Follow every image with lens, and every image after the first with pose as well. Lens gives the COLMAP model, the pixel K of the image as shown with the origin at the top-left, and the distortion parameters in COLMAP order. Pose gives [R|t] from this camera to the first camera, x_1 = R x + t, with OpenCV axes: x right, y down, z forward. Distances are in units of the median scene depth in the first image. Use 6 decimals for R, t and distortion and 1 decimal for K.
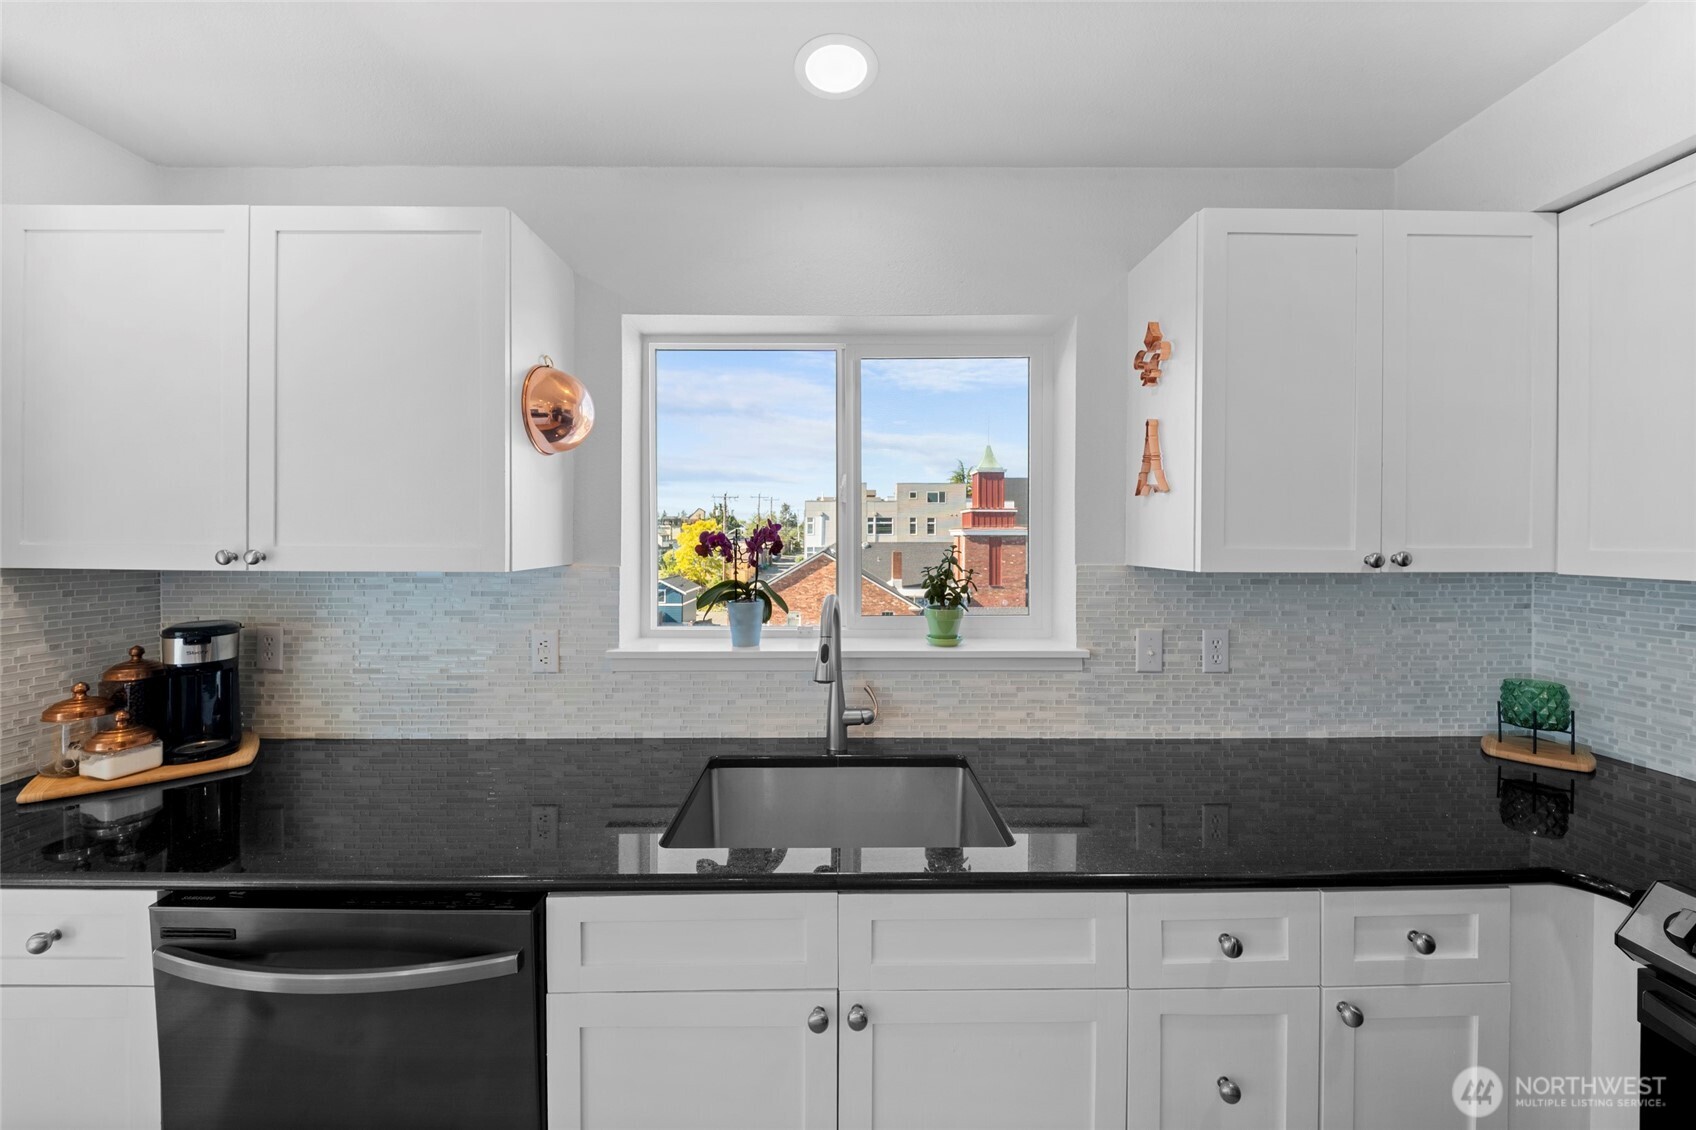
lens RADIAL K [[616.6, 0, 841.5], [0, 616.6, 541.2], [0, 0, 1]] dist [0.005269, -0.004083]
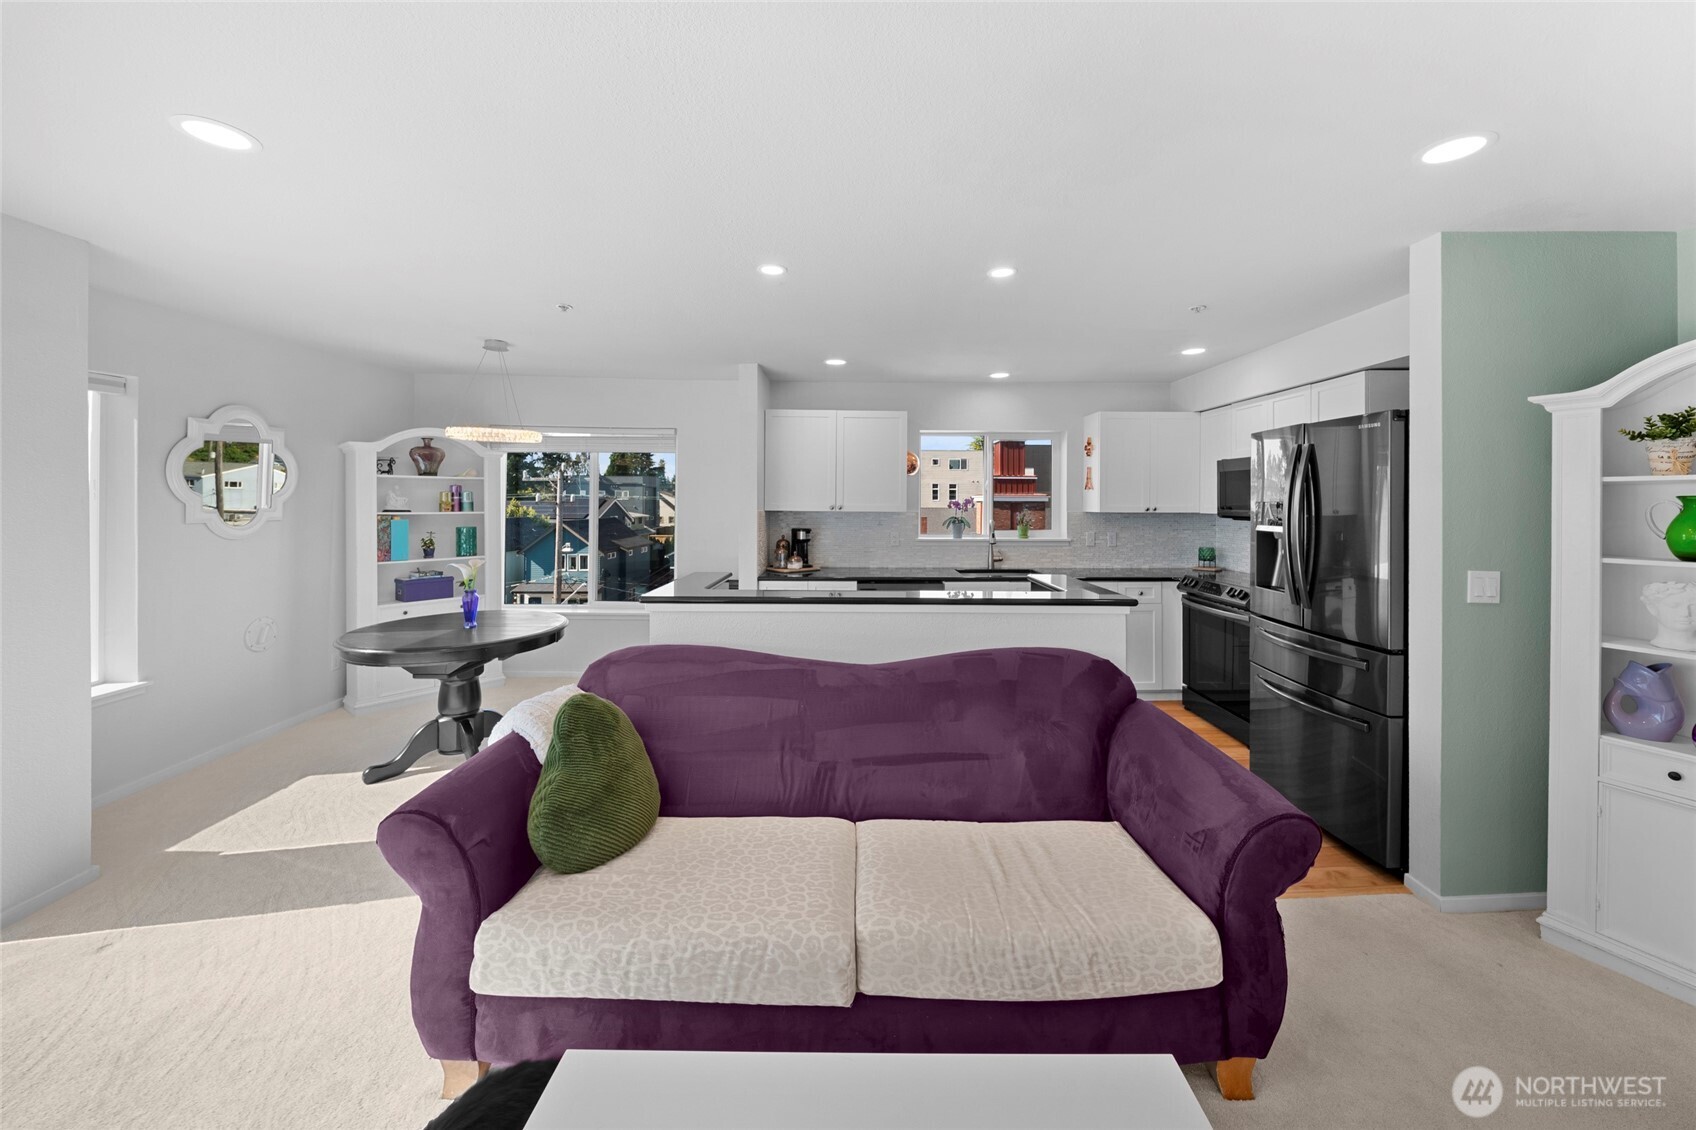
lens RADIAL K [[616.6, 0, 864.1], [0, 616.6, 511.4], [0, 0, 1]] dist [0.005269, -0.004083]
pose [[0.999988, 0.001262, 0.004748, -0.650327], [-0.001293, 0.999978, 0.006526, 0.018664], [-0.004740, -0.006532, 0.999967, -2.092089]]
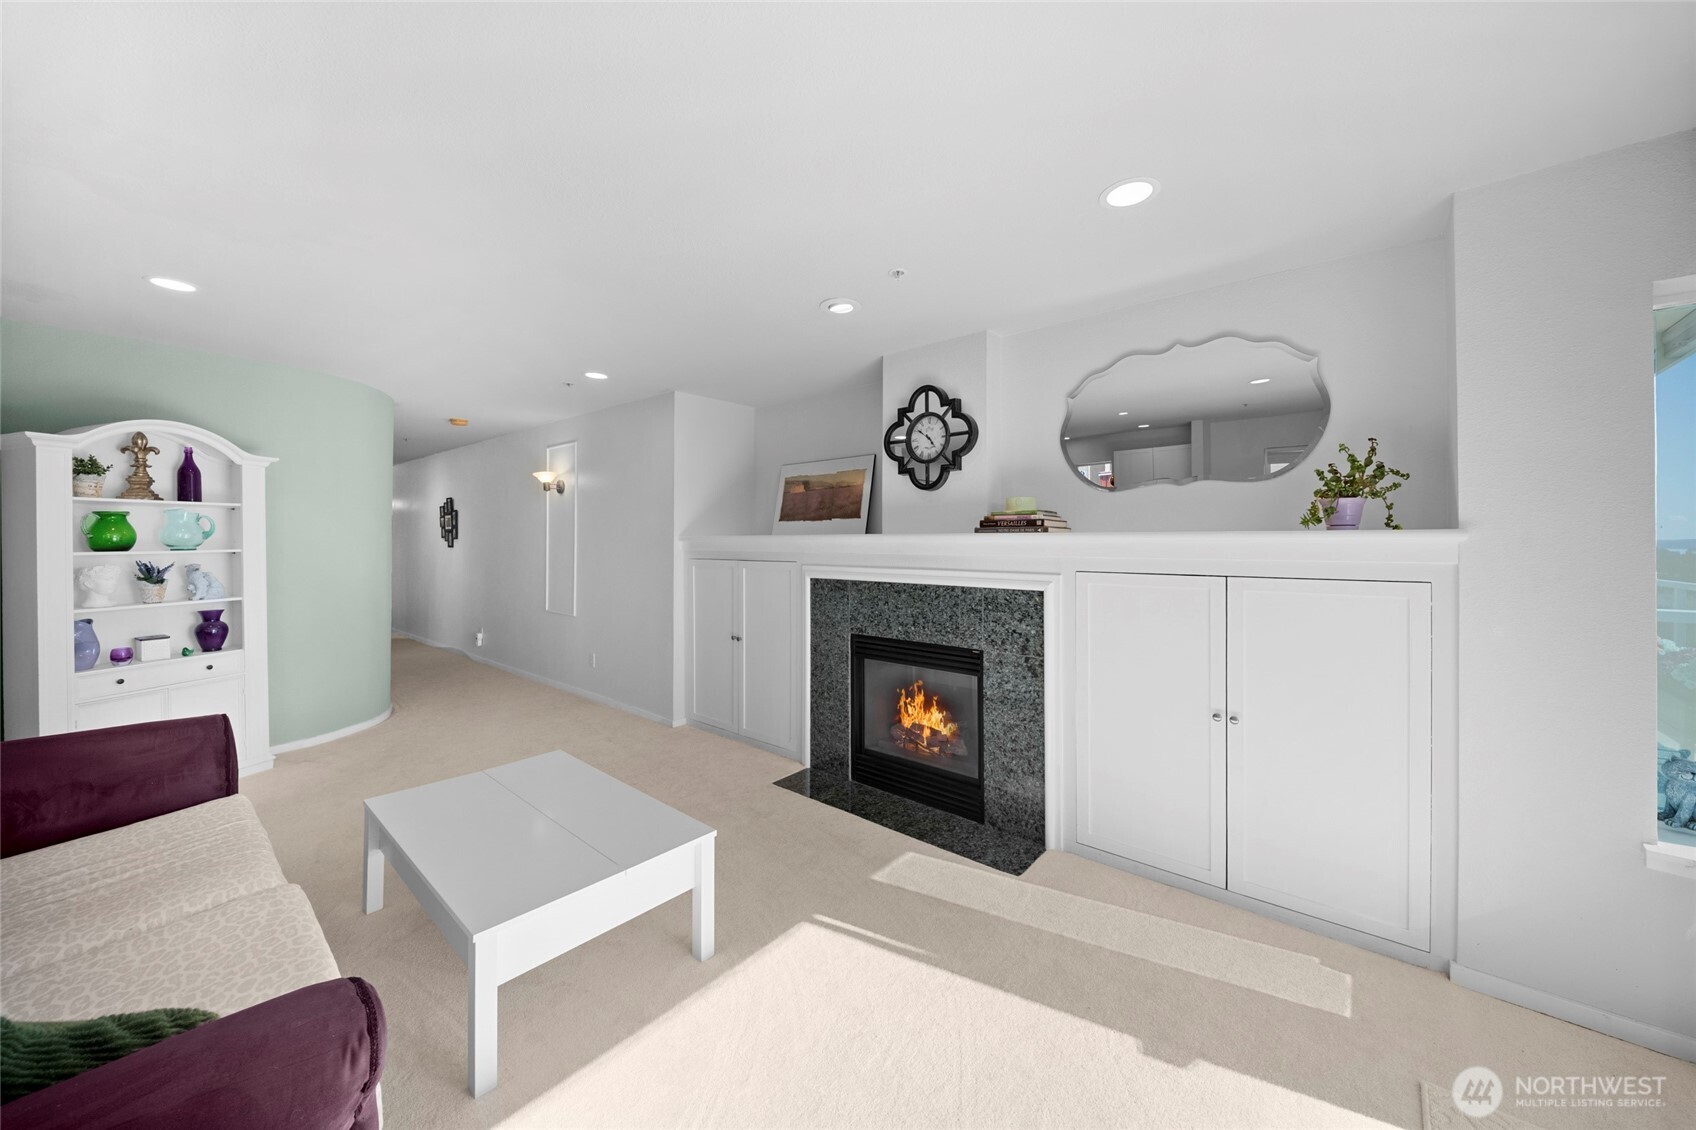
lens RADIAL K [[616.6, 0, 860.9], [0, 616.6, 537.1], [0, 0, 1]] dist [0.005269, -0.004083]
pose [[-0.760879, 0.000168, 0.648894, -2.039583], [0.000038, 1.000000, -0.000214, 0.072780], [-0.648894, -0.000138, -0.760879, -1.045498]]
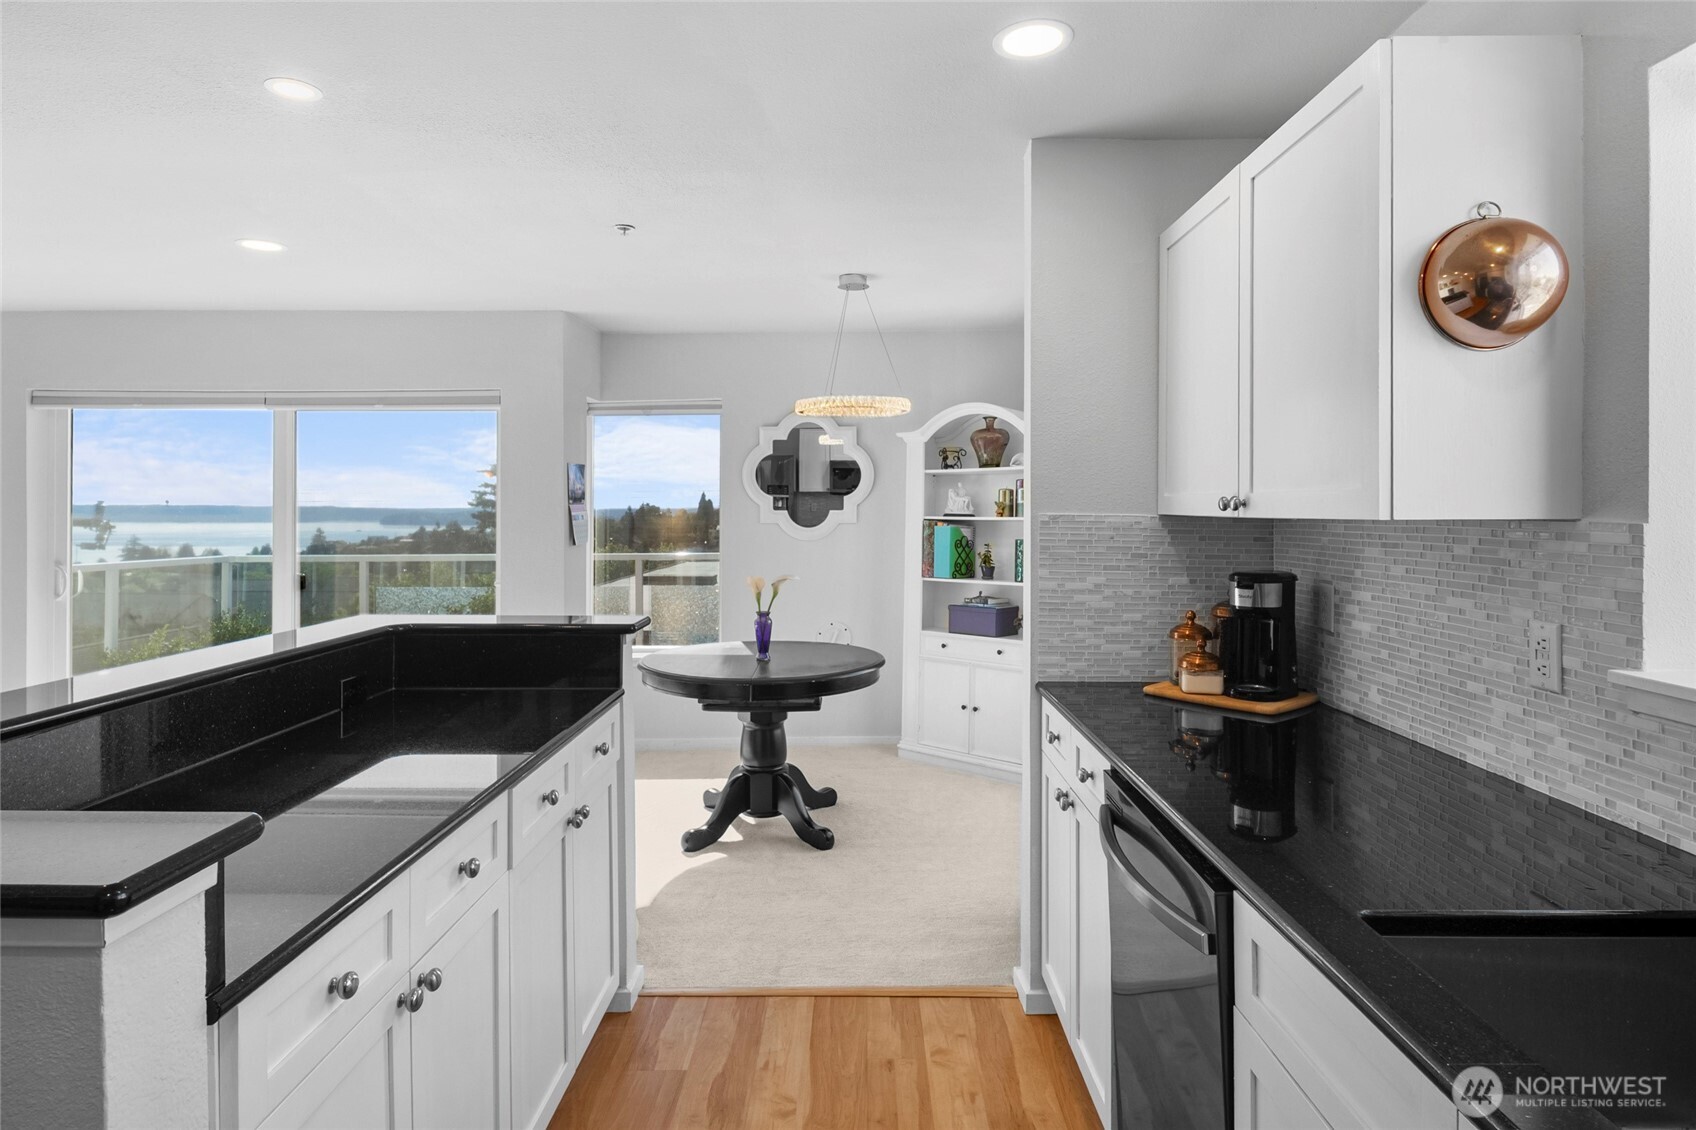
lens RADIAL K [[916.1, 0, 862.1], [0, 916.1, 522.4], [0, 0, 1]] dist [0.014819, -0.005821]
pose [[-0.007086, 0.007887, -0.999944, 0.474394], [-0.010212, 0.999916, 0.007959, 0.040225], [0.999923, 0.010268, -0.007005, 0.303429]]
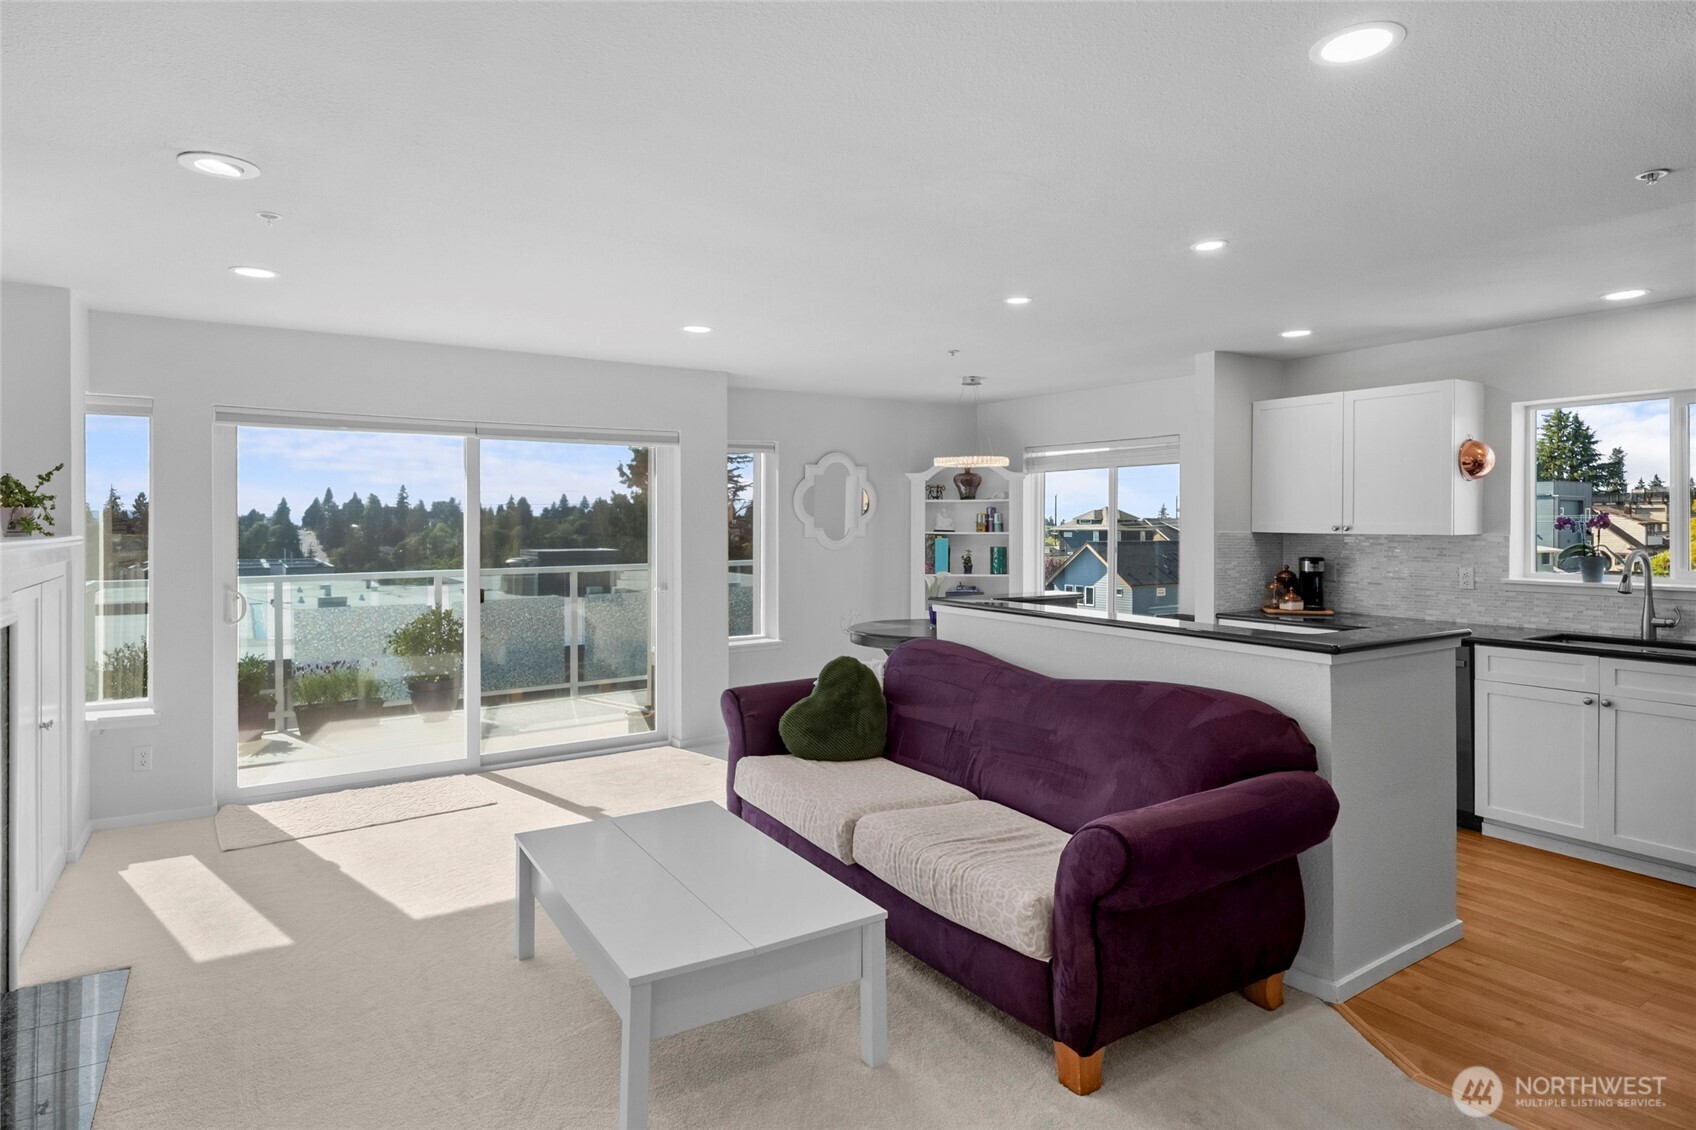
lens RADIAL K [[916.1, 0, 853.7], [0, 916.1, 526.8], [0, 0, 1]] dist [0.014819, -0.005821]
pose [[0.538090, 0.000169, -0.842887, 0.945760], [-0.005388, 0.999980, -0.003239, 0.034078], [0.842870, 0.006284, 0.538080, -2.235361]]
